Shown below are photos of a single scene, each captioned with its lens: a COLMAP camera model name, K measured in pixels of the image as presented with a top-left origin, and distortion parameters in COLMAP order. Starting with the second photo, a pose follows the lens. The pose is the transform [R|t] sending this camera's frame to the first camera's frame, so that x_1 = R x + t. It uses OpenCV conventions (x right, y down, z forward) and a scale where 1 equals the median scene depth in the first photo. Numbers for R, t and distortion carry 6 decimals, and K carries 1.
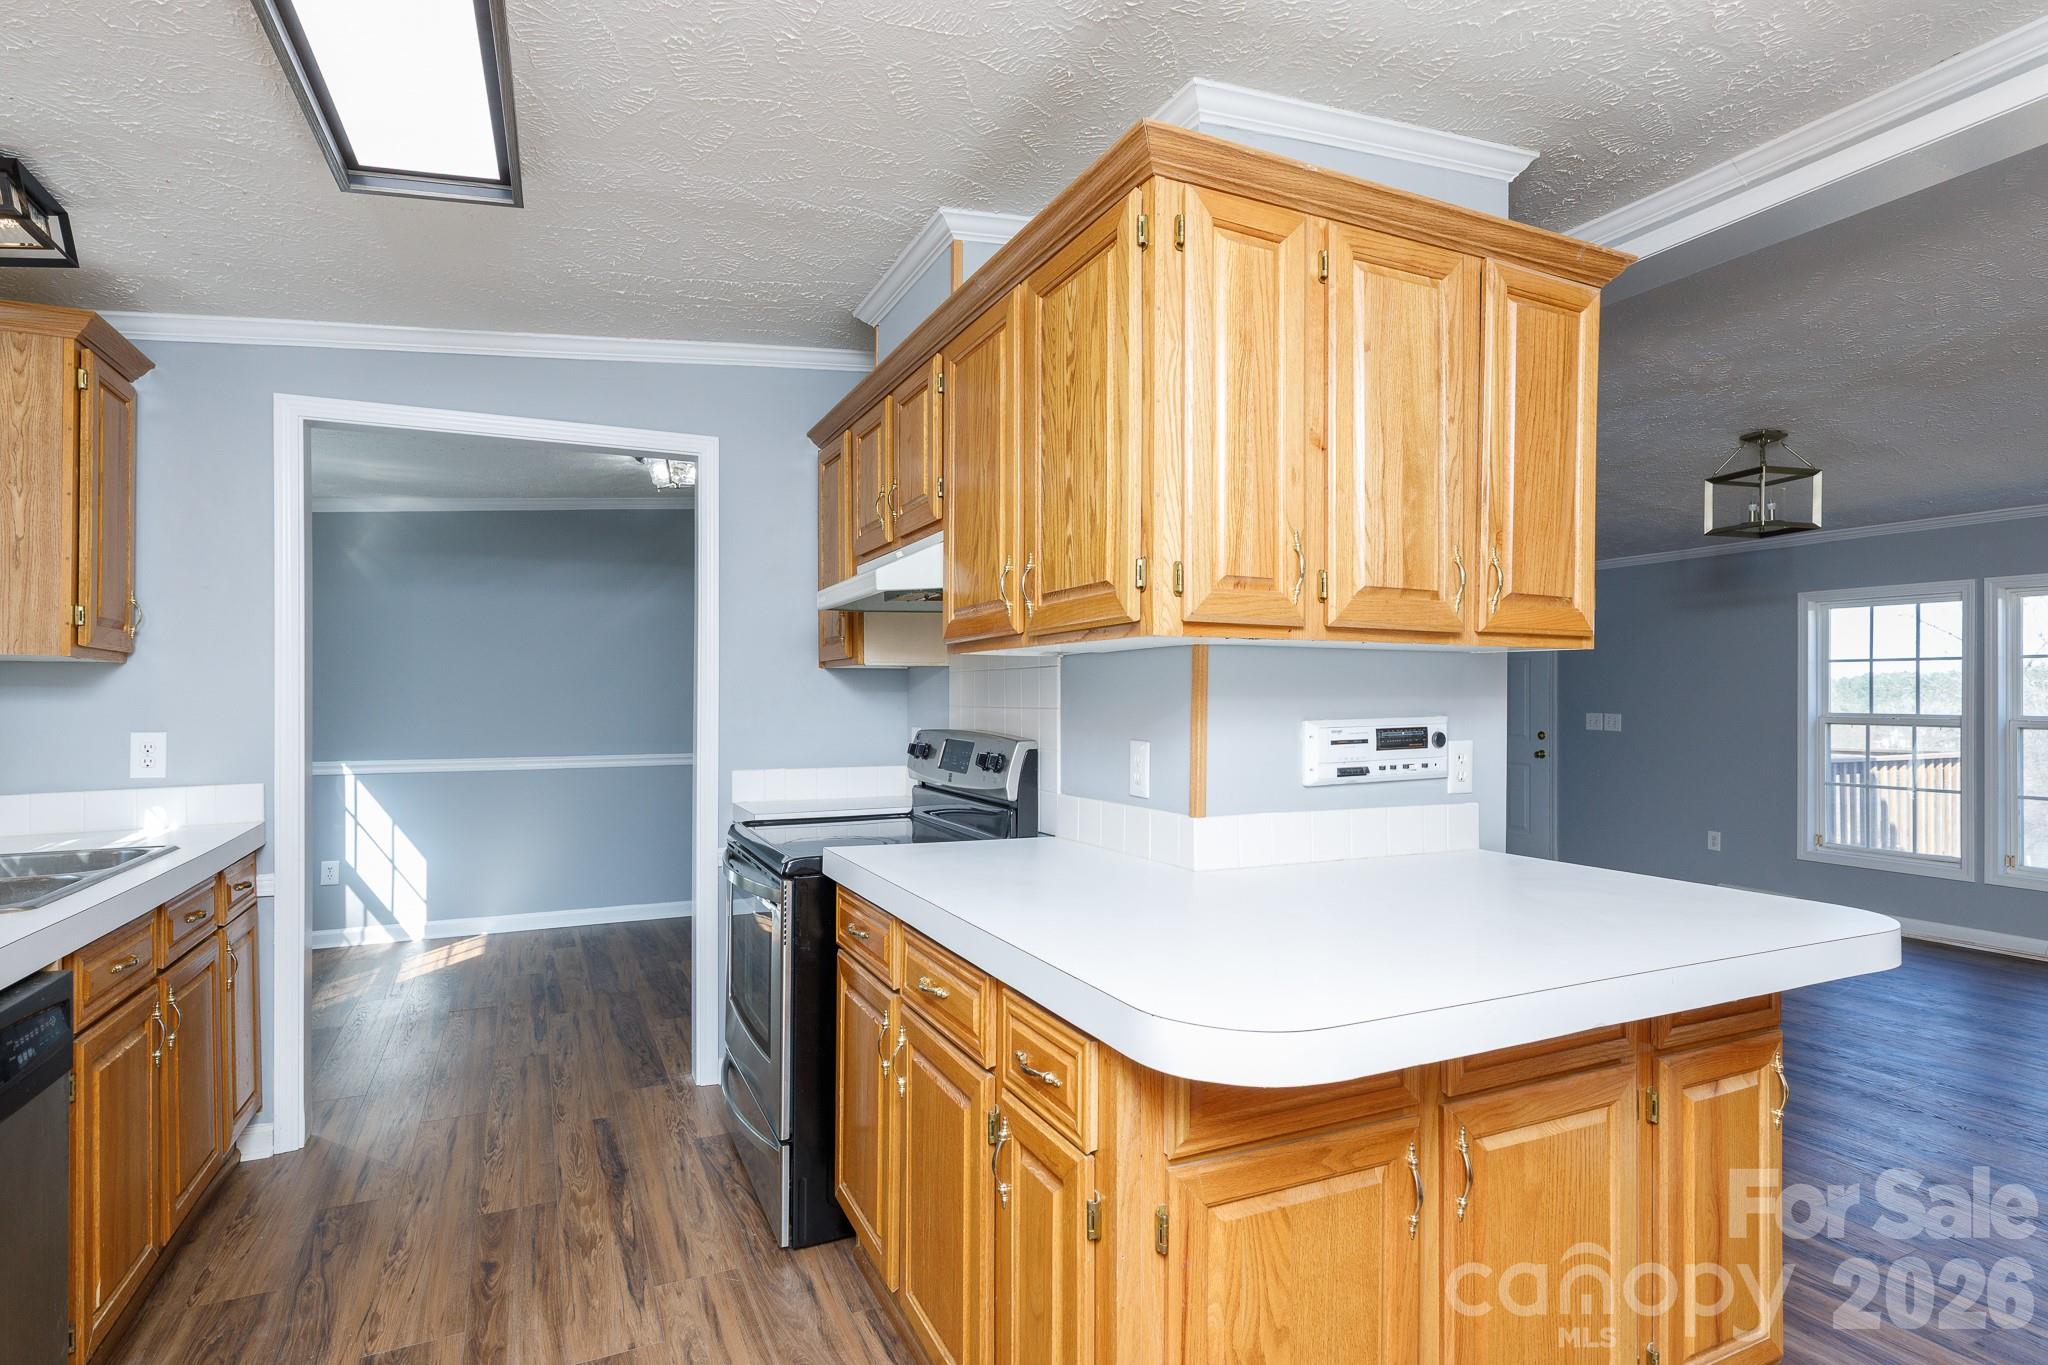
lens RADIAL K [[1016.8, 0, 1029.3], [0, 1016.8, 698.2], [0, 0, 1]] dist [-0.003645, -0.000328]
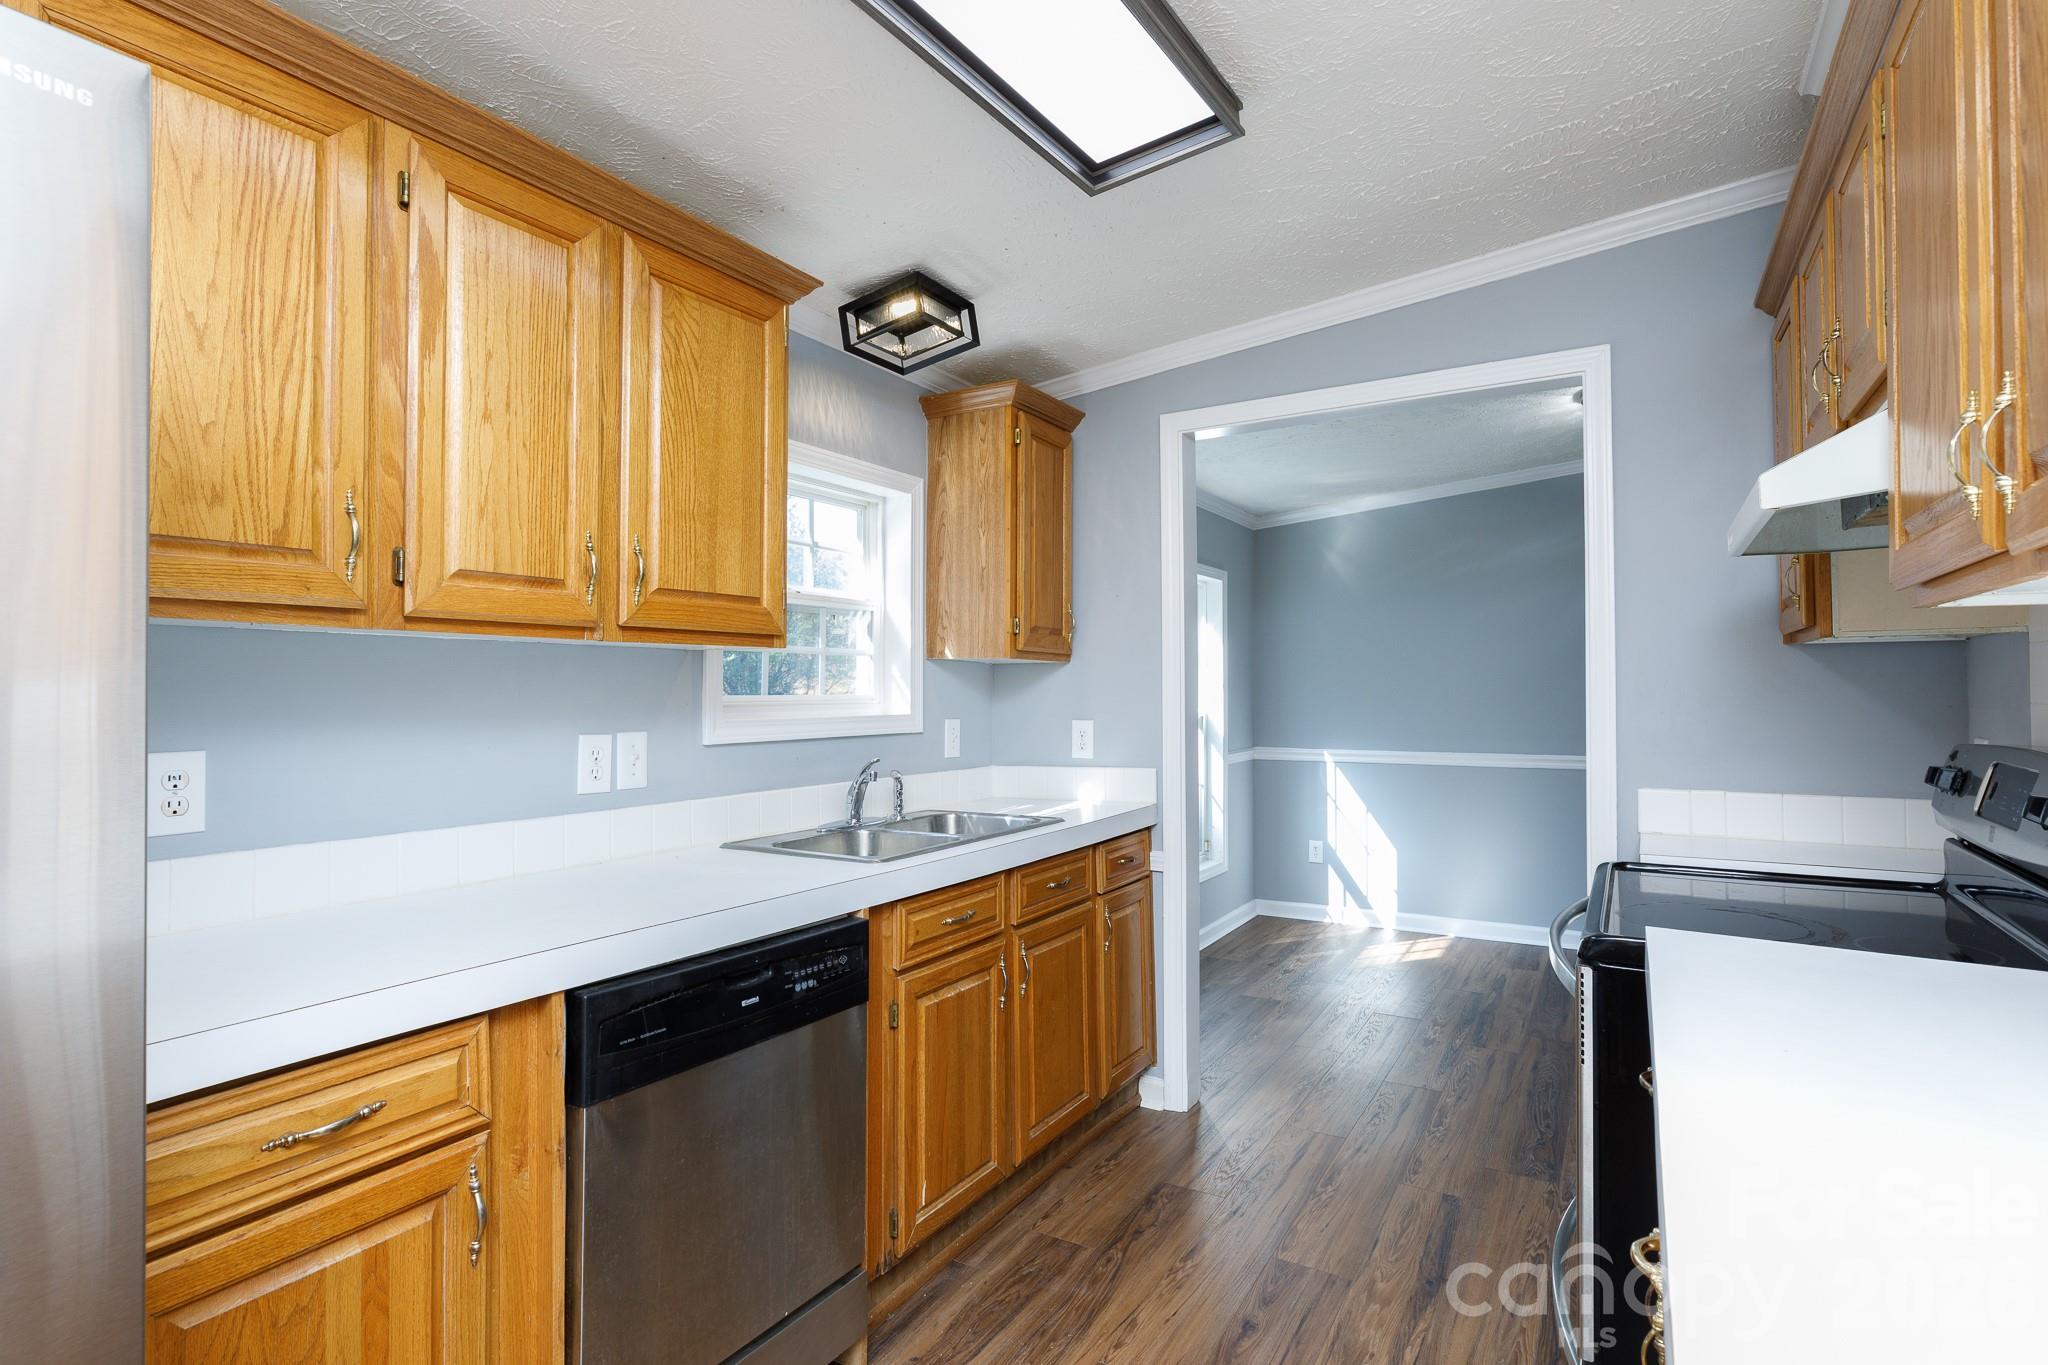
lens RADIAL K [[1016.8, 0, 1022.1], [0, 1016.8, 669.8], [0, 0, 1]] dist [-0.003645, -0.000328]
pose [[0.553990, -0.018827, -0.832310, 0.094872], [0.002405, 0.999776, -0.021015, -0.000700], [0.832520, 0.009640, 0.553912, 0.276132]]
